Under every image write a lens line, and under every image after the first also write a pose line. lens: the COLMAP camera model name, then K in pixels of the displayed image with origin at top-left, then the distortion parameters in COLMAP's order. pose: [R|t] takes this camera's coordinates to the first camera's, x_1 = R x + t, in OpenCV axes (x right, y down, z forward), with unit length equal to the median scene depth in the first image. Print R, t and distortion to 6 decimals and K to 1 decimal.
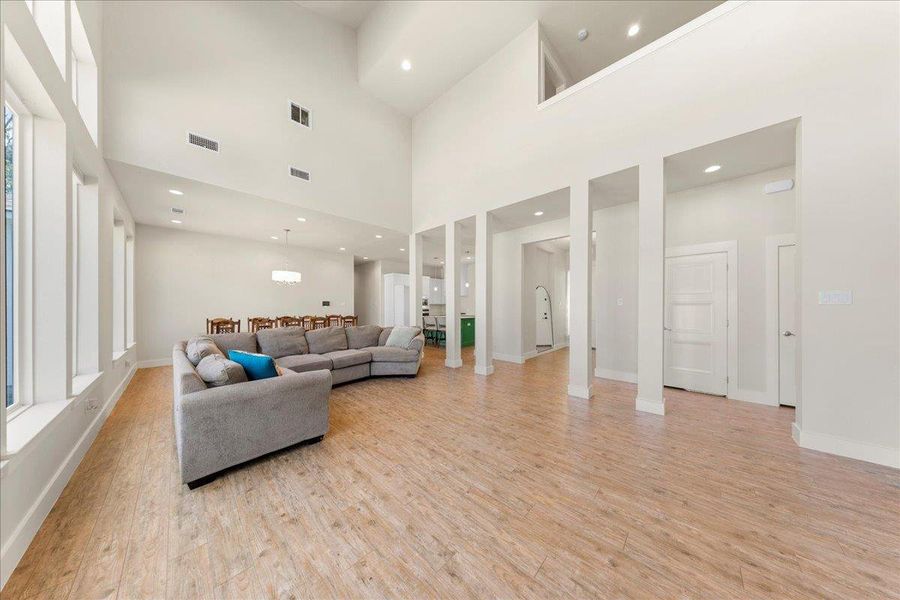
lens RADIAL K [[253.2, 0, 457.8], [0, 253.2, 304.5], [0, 0, 1]] dist [0.000651, -0.000006]
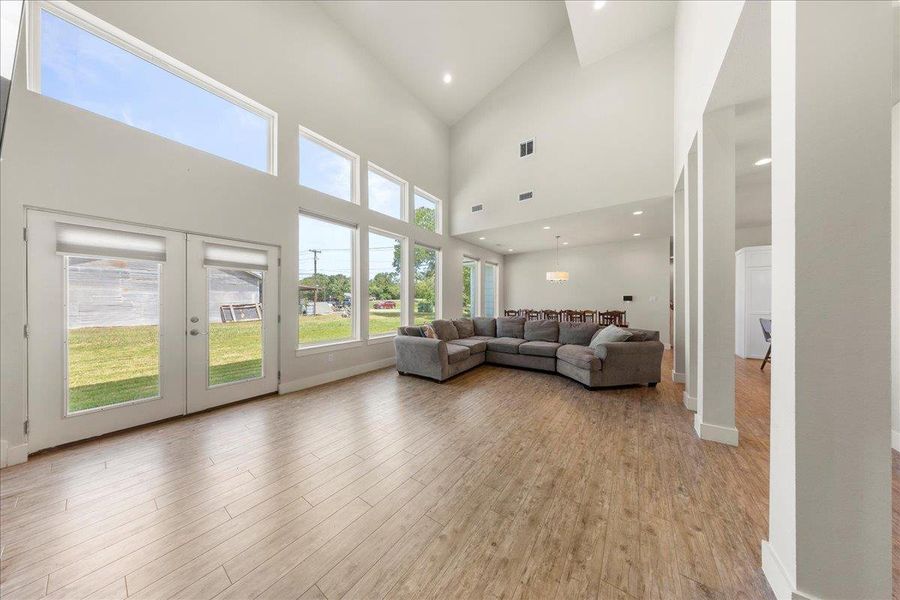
lens RADIAL K [[258.3, 0, 451.8], [0, 258.3, 302.0], [0, 0, 1]] dist [-0.010241, -0.000037]
pose [[0.125900, 0.003343, -0.992037, 0.594945], [0.003861, 0.999985, 0.003860, 0.004661], [0.992035, -0.004316, 0.125885, 0.468258]]
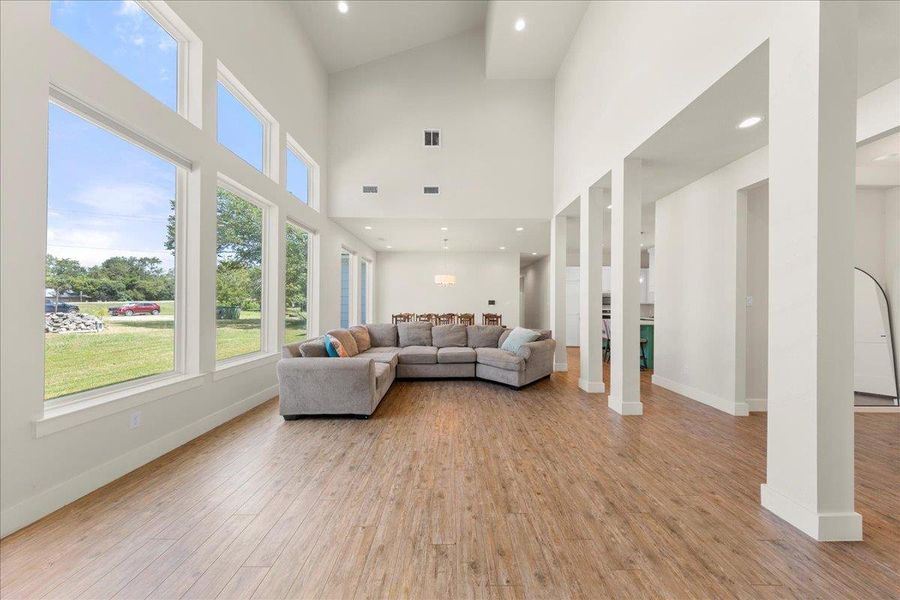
lens RADIAL K [[272.2, 0, 456.4], [0, 272.2, 302.2], [0, 0, 1]] dist [0.001843, -0.000043]
pose [[0.686887, -0.002528, -0.726760, 0.350135], [-0.002366, 0.999981, -0.005715, 0.003608], [0.726761, 0.005645, 0.686867, 0.235986]]
